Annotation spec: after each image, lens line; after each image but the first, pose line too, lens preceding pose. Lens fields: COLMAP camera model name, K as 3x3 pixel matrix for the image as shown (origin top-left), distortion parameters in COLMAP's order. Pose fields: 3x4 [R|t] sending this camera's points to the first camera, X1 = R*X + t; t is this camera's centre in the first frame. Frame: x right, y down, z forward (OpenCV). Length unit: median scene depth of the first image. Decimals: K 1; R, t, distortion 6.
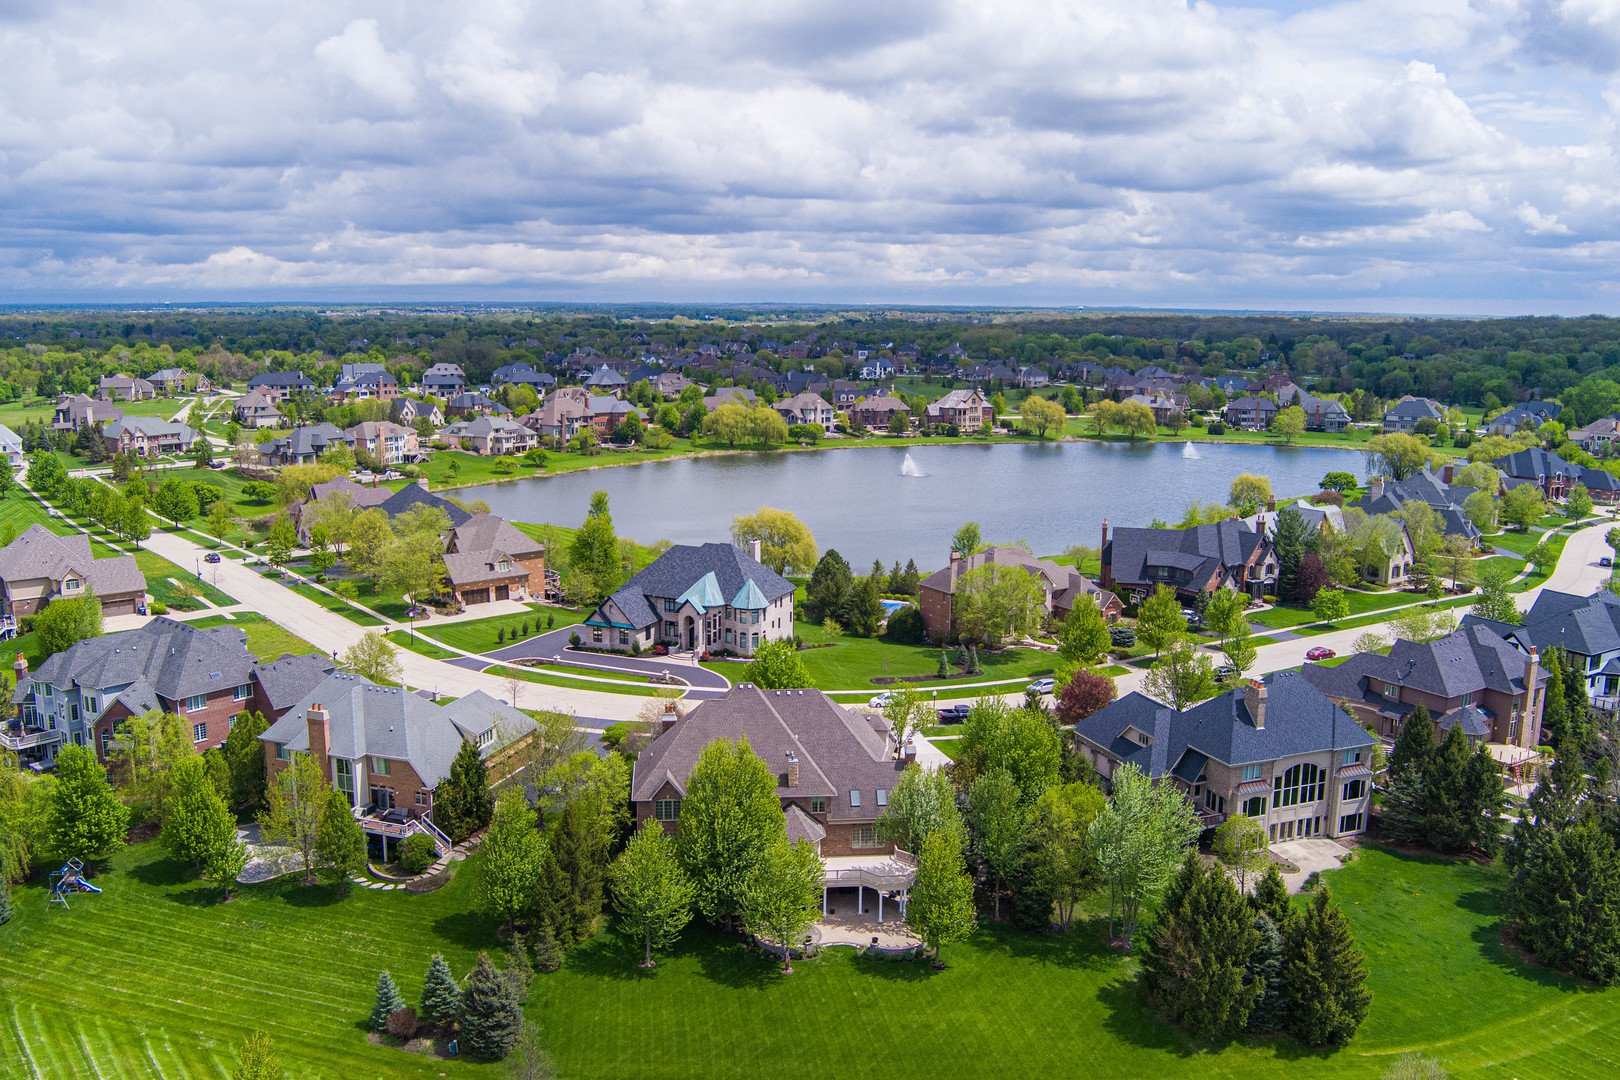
lens RADIAL K [[1392.1, 0, 811.6], [0, 1392.1, 537.1], [0, 0, 1]] dist [-0.055727, -0.007821]
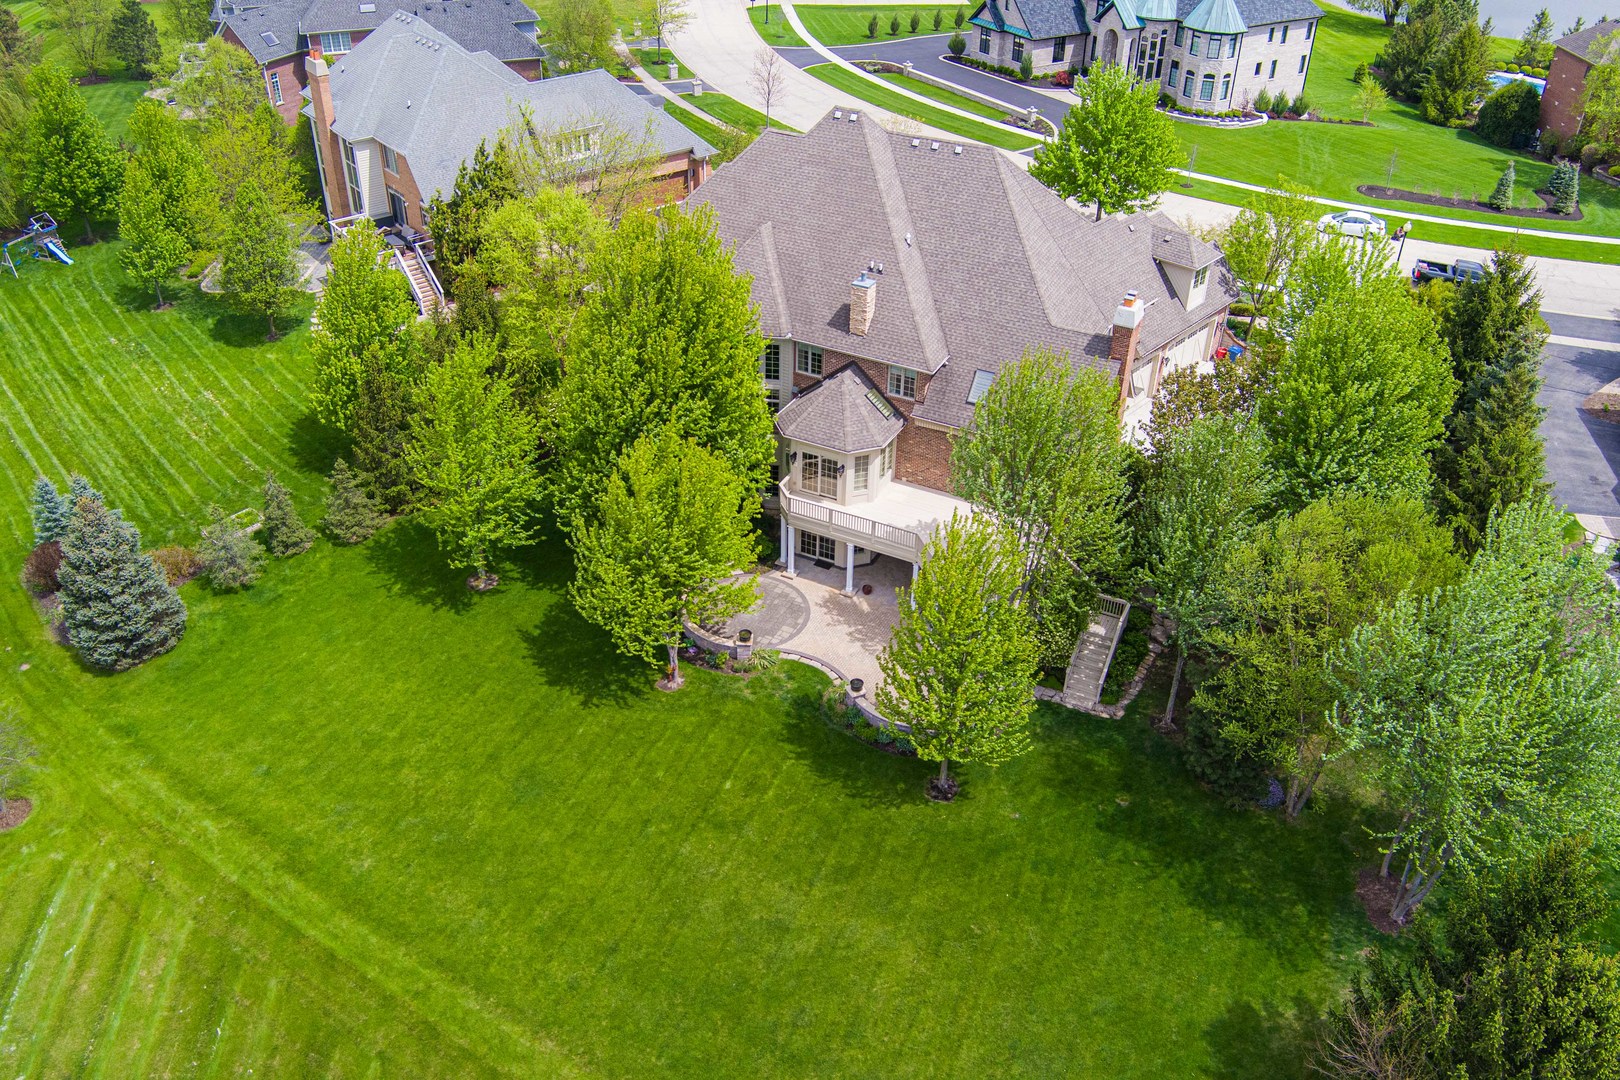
lens RADIAL K [[1392.1, 0, 804.7], [0, 1392.1, 539.0], [0, 0, 1]] dist [-0.055727, -0.007821]
pose [[0.843365, 0.301142, -0.445028, 0.136083], [-0.114367, 0.909824, 0.398925, 0.034032], [0.525030, -0.285543, 0.801754, 0.371323]]
